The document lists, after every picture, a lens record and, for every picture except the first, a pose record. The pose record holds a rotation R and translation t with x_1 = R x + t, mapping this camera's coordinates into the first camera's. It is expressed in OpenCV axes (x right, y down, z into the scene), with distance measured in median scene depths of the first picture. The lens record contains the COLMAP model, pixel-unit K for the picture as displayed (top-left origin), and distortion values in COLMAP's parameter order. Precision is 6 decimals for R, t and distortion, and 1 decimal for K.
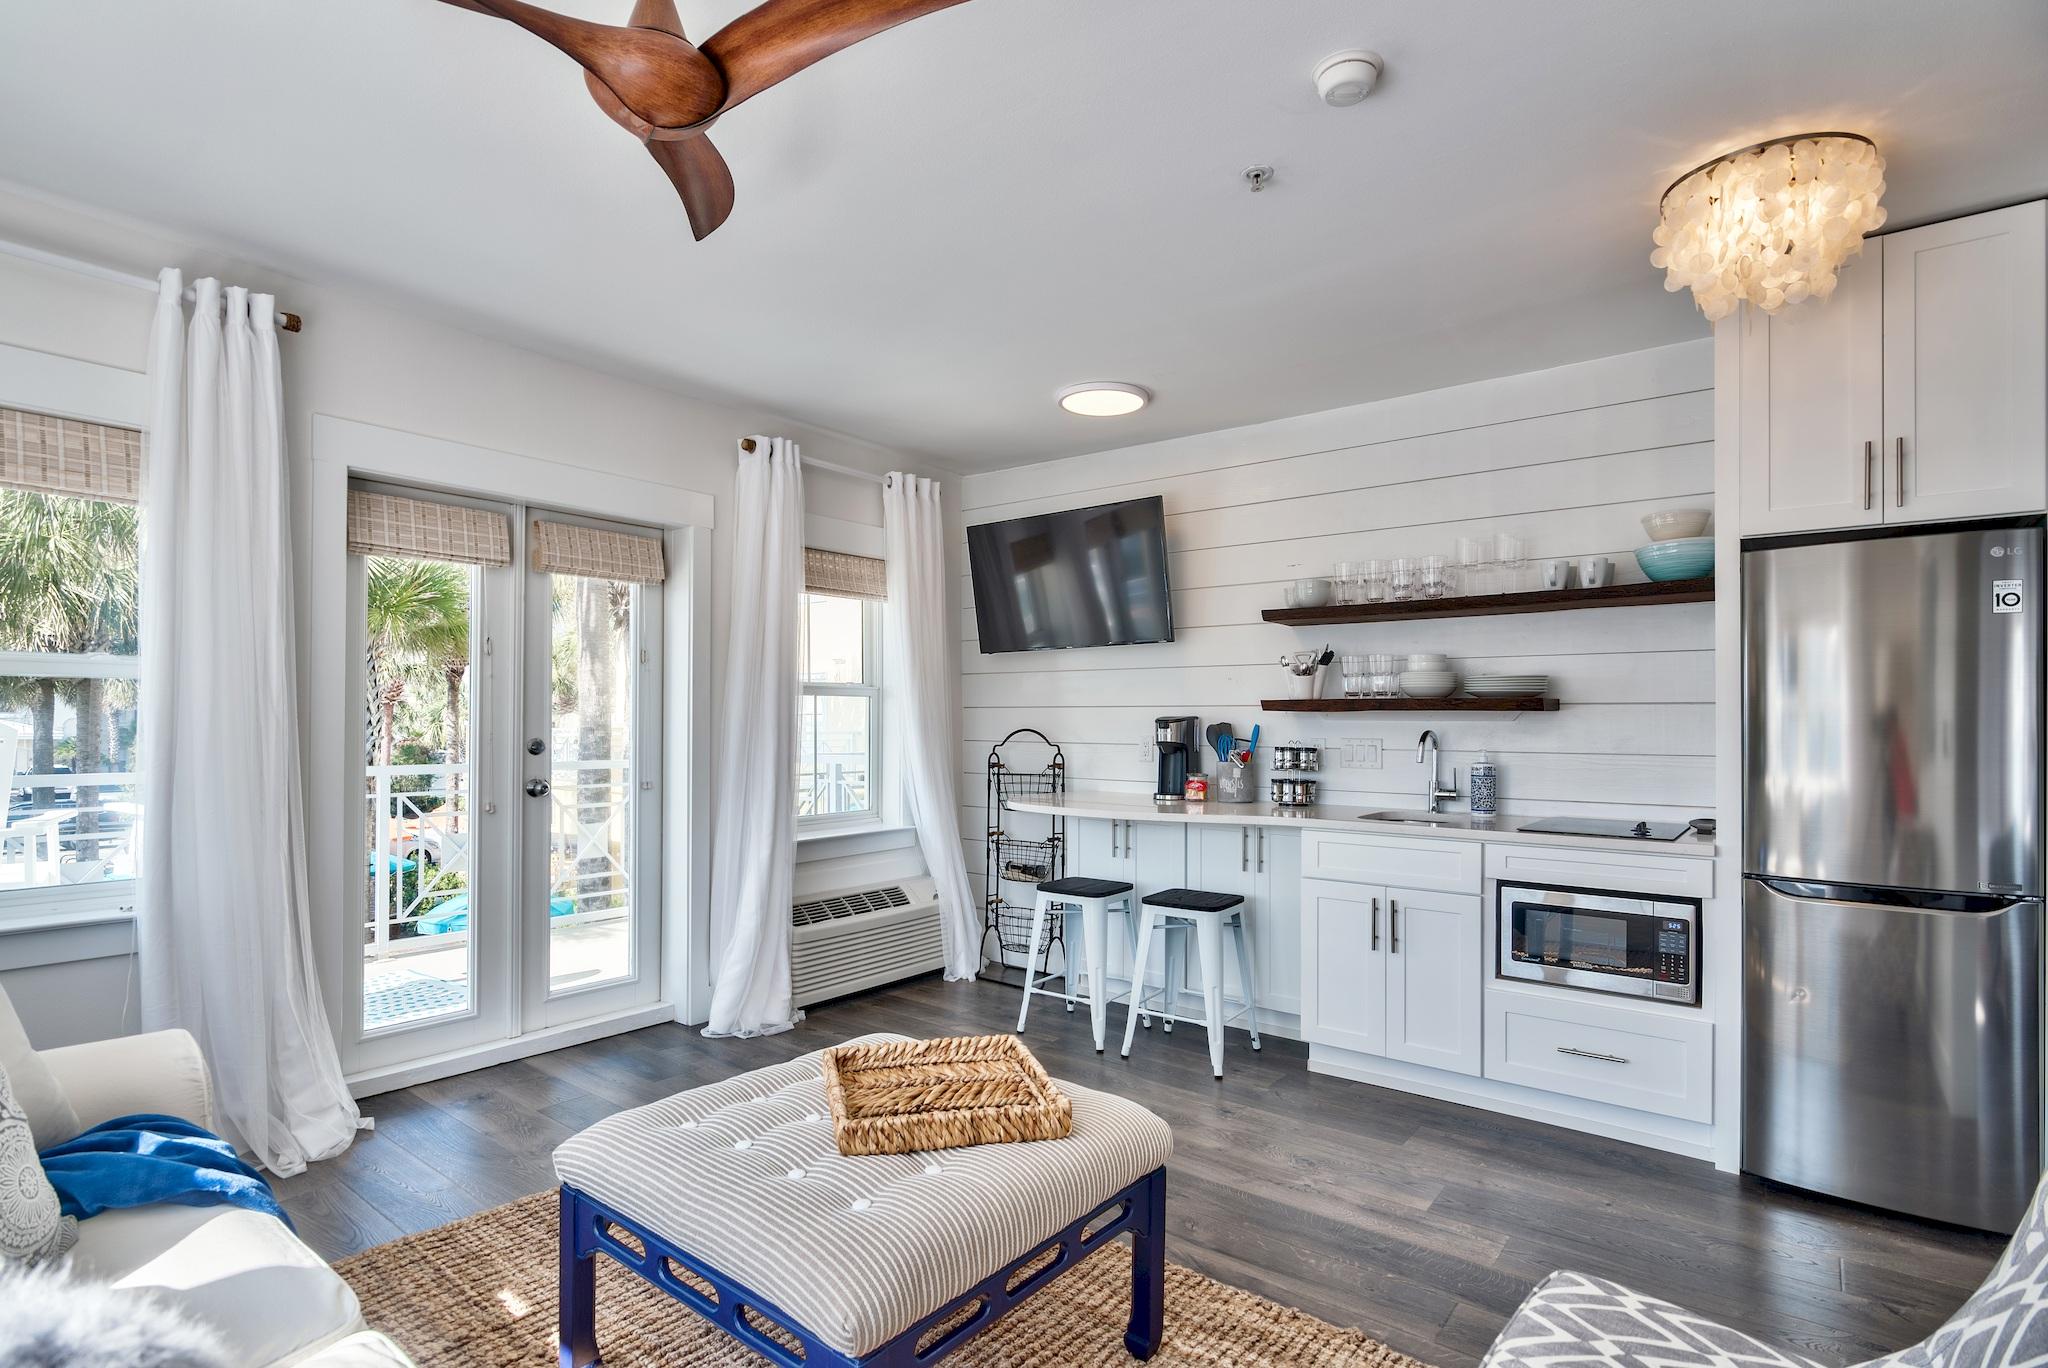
lens RADIAL K [[1028.7, 0, 1016.7], [0, 1028.7, 718.4], [0, 0, 1]] dist [0.003794, 0.000044]
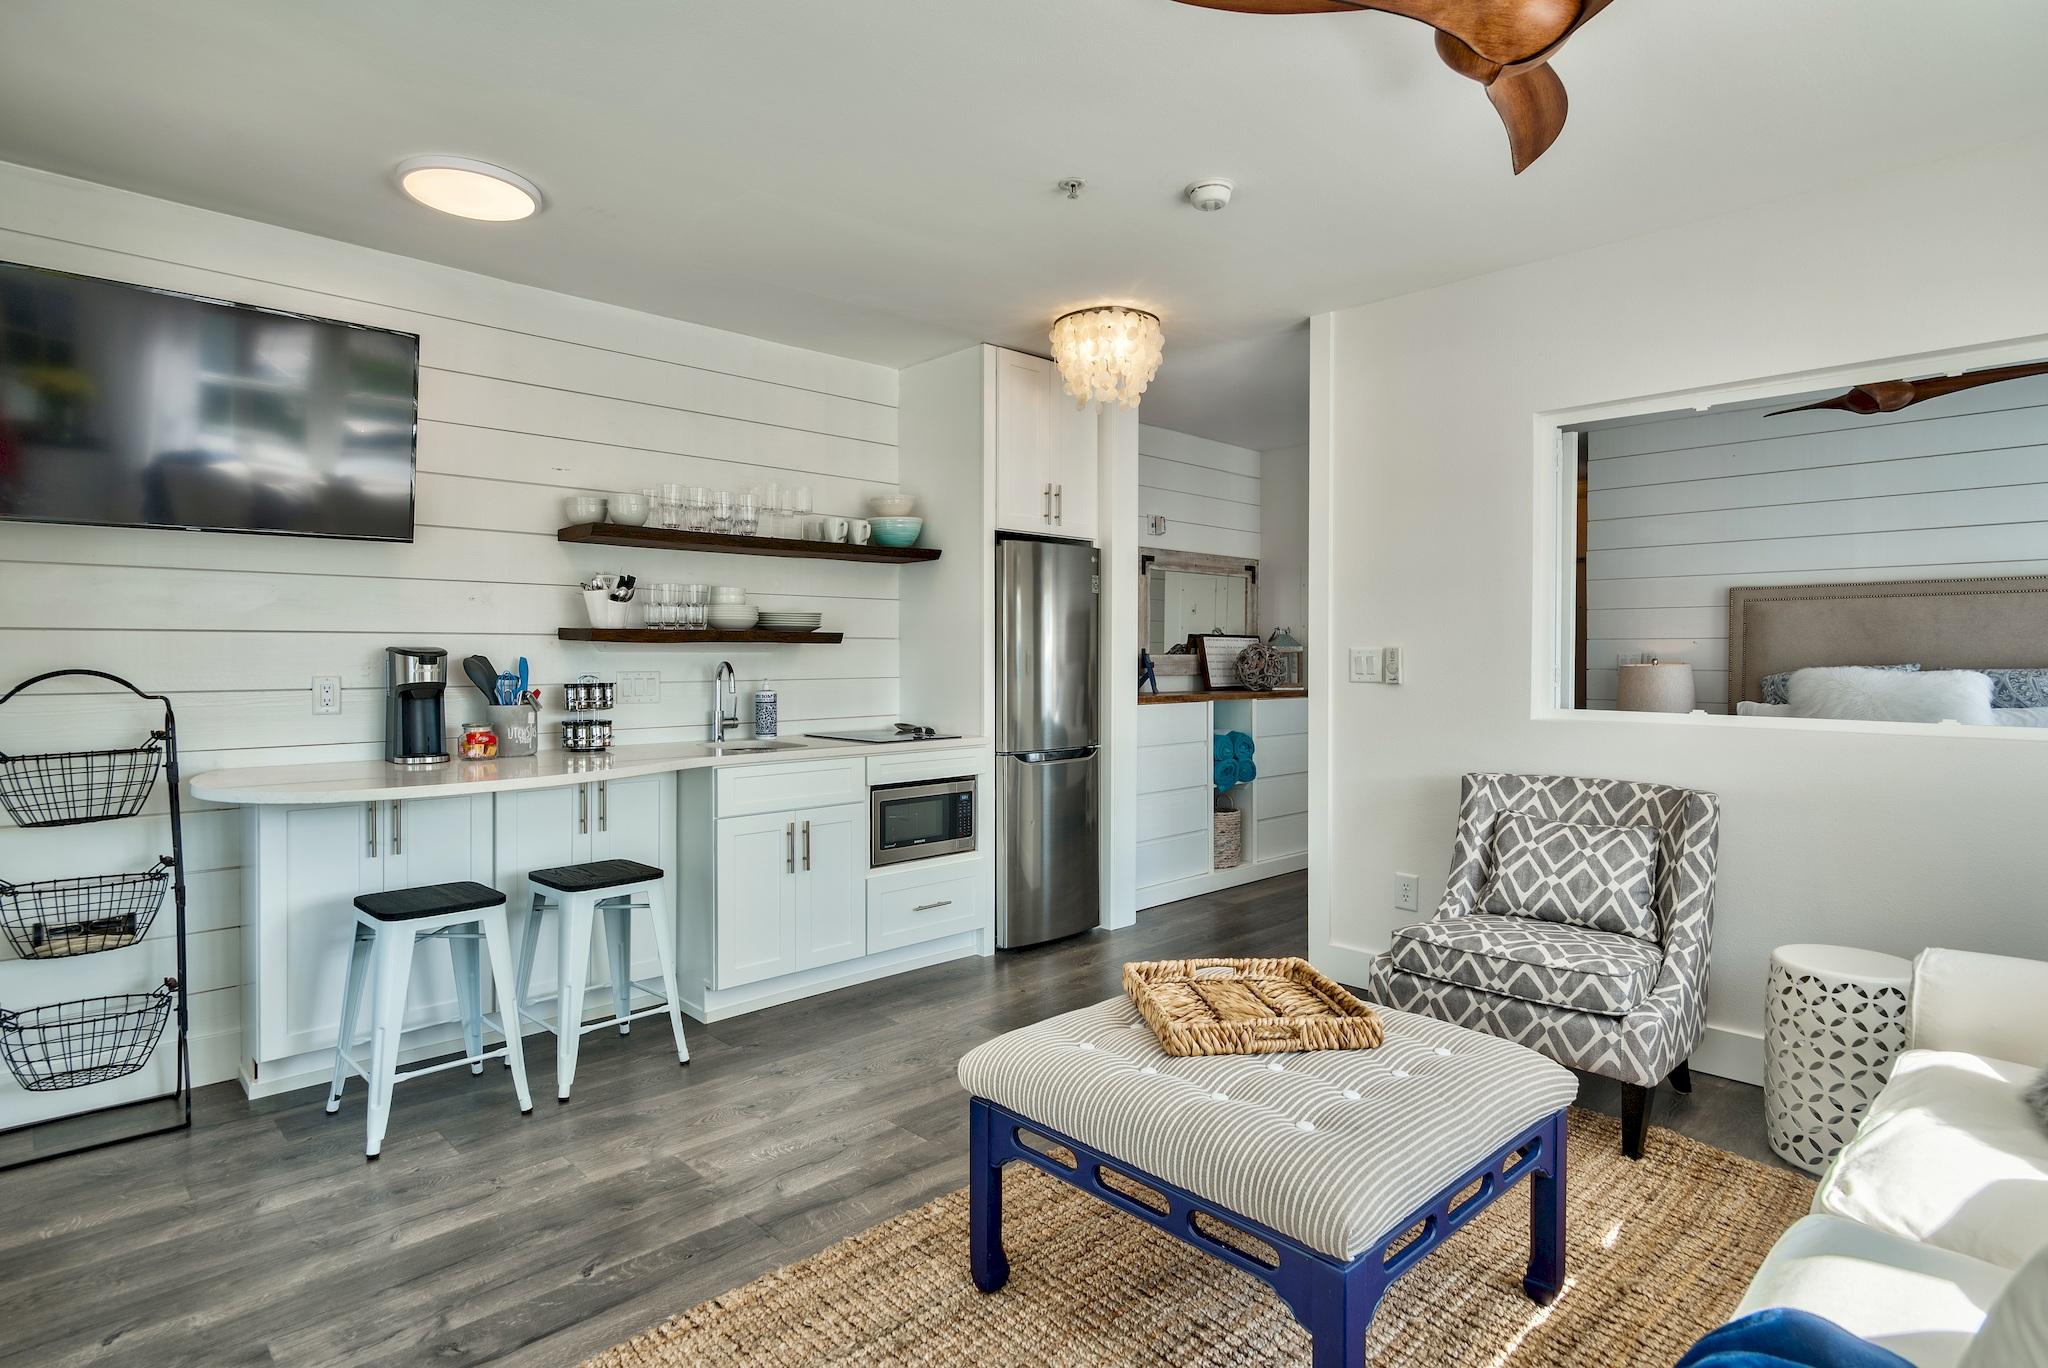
lens RADIAL K [[1074.2, 0, 1035.1], [0, 1074.2, 672.5], [0, 0, 1]] dist [-0.000810, -0.000087]
pose [[0.128891, -0.022182, 0.991411, -0.596771], [-0.001346, 0.999745, 0.022543, -0.002081], [-0.991658, -0.004240, 0.128828, 0.531522]]
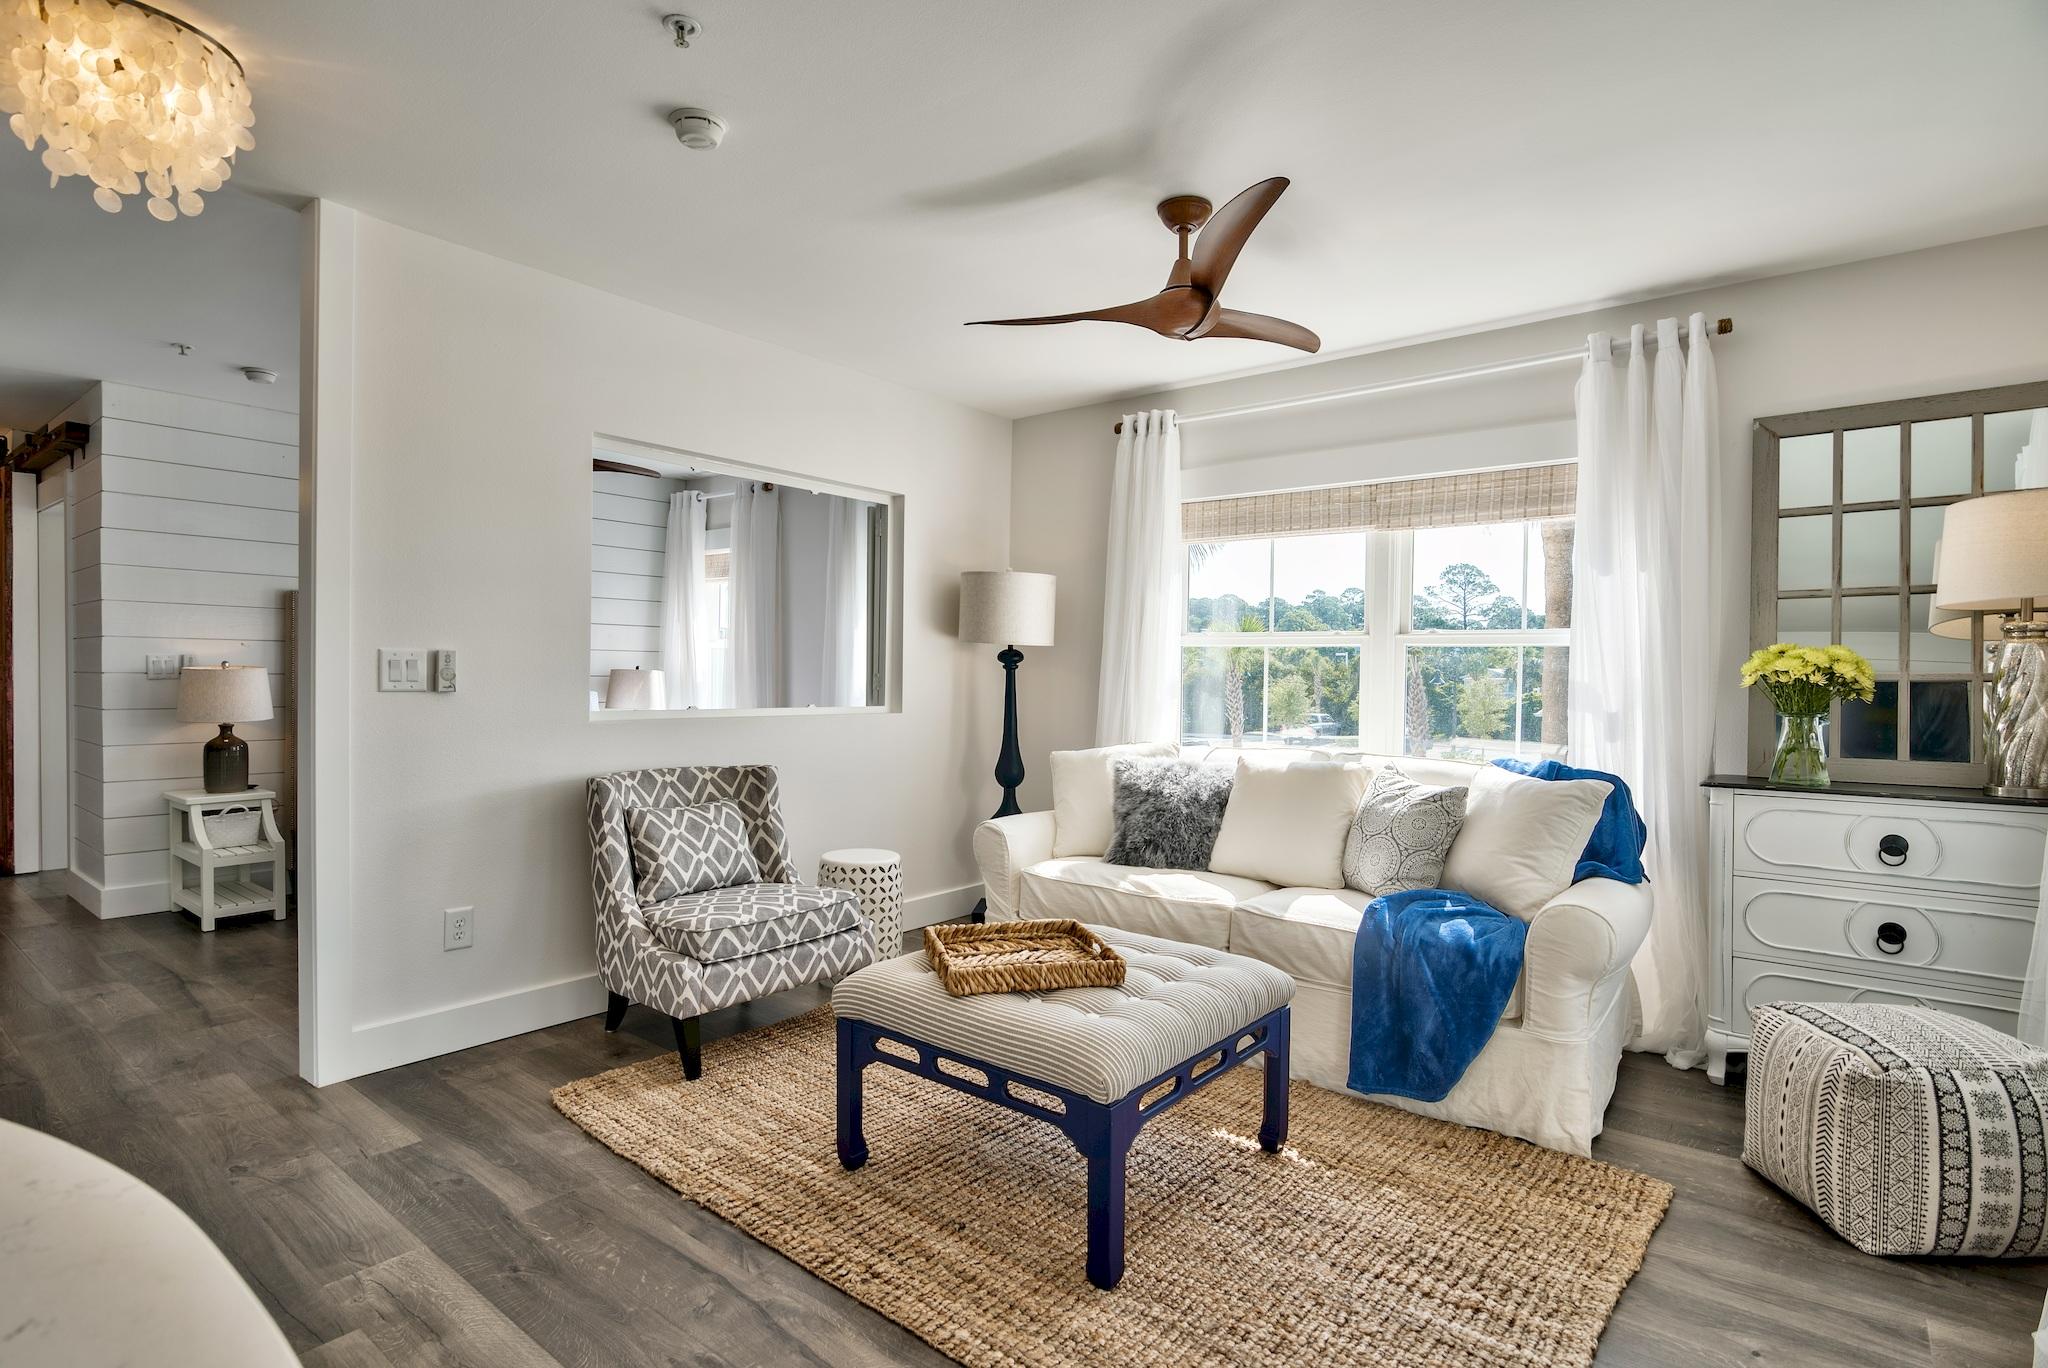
lens RADIAL K [[1008.0, 0, 1021.1], [0, 1008.0, 675.9], [0, 0, 1]] dist [-0.000702, -0.000307]
pose [[-0.999793, -0.020346, 0.000112, -0.028634], [-0.020345, 0.999790, 0.002619, 0.005905], [-0.000165, 0.002616, -0.999997, 1.129605]]
